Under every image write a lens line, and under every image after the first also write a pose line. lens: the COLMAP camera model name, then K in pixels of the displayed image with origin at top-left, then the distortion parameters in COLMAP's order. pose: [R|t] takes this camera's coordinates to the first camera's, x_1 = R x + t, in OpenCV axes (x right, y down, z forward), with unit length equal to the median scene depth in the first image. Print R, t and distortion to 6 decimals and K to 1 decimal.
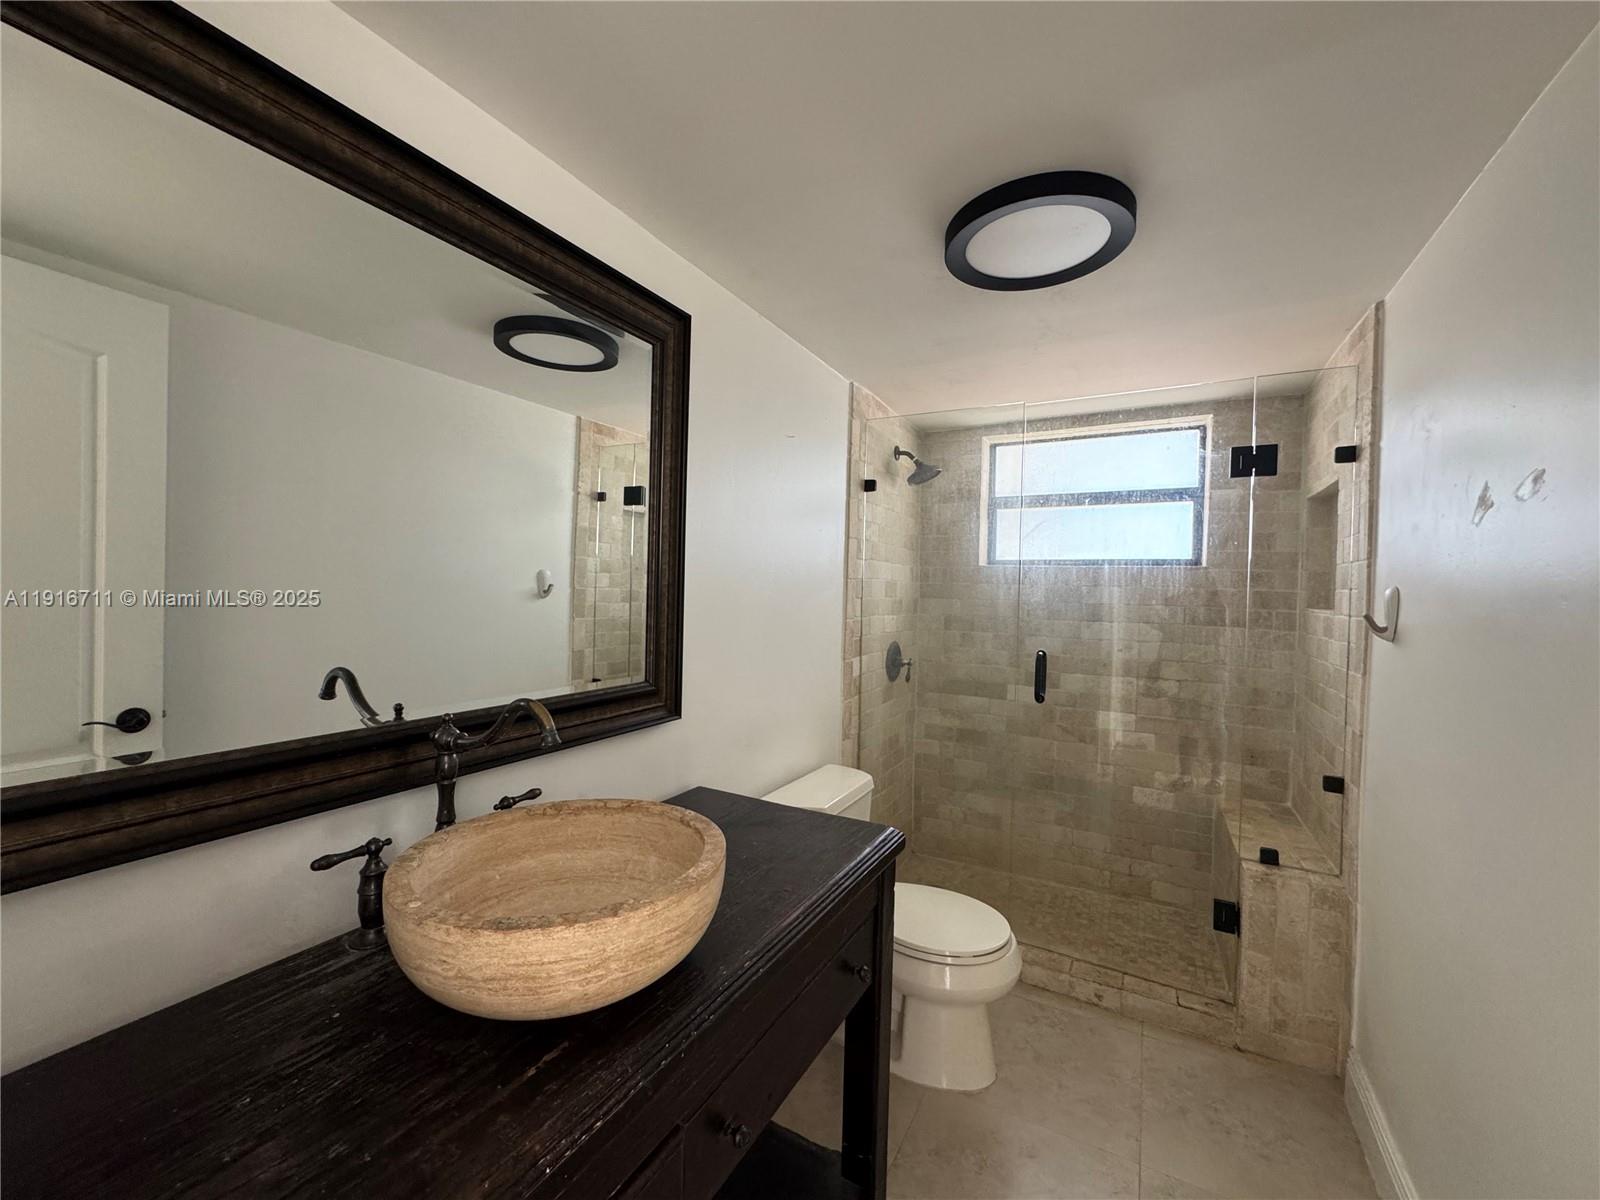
lens RADIAL K [[638.0, 0, 798.7], [0, 638.0, 598.4], [0, 0, 1]] dist [-0.002241, 0.000142]
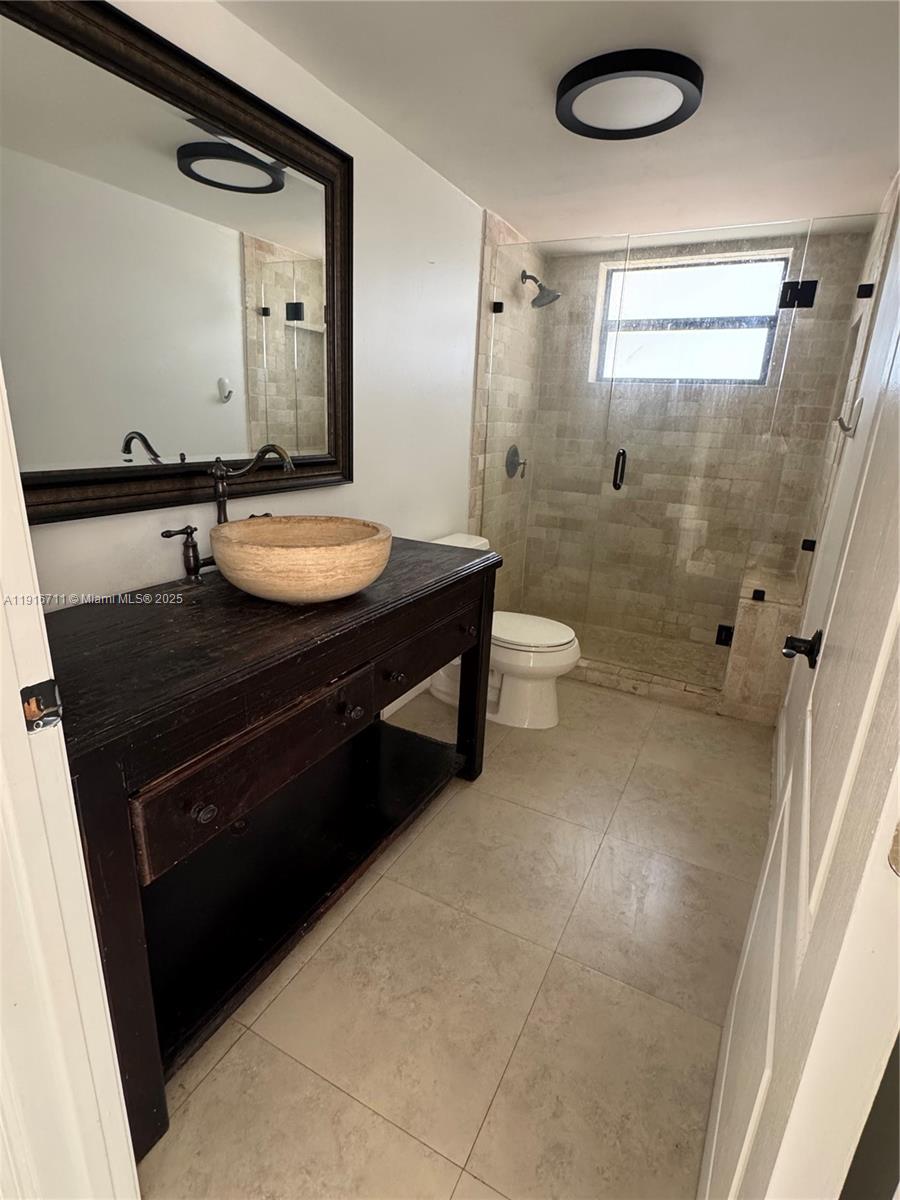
lens RADIAL K [[601.9, 0, 451.2], [0, 601.9, 597.7], [0, 0, 1]] dist [-0.003182, 0.001524]
pose [[0.999620, 0.013394, 0.024077, 0.005855], [-0.019544, 0.960664, 0.277026, 0.044597], [-0.019420, -0.277391, 0.960561, -0.296078]]
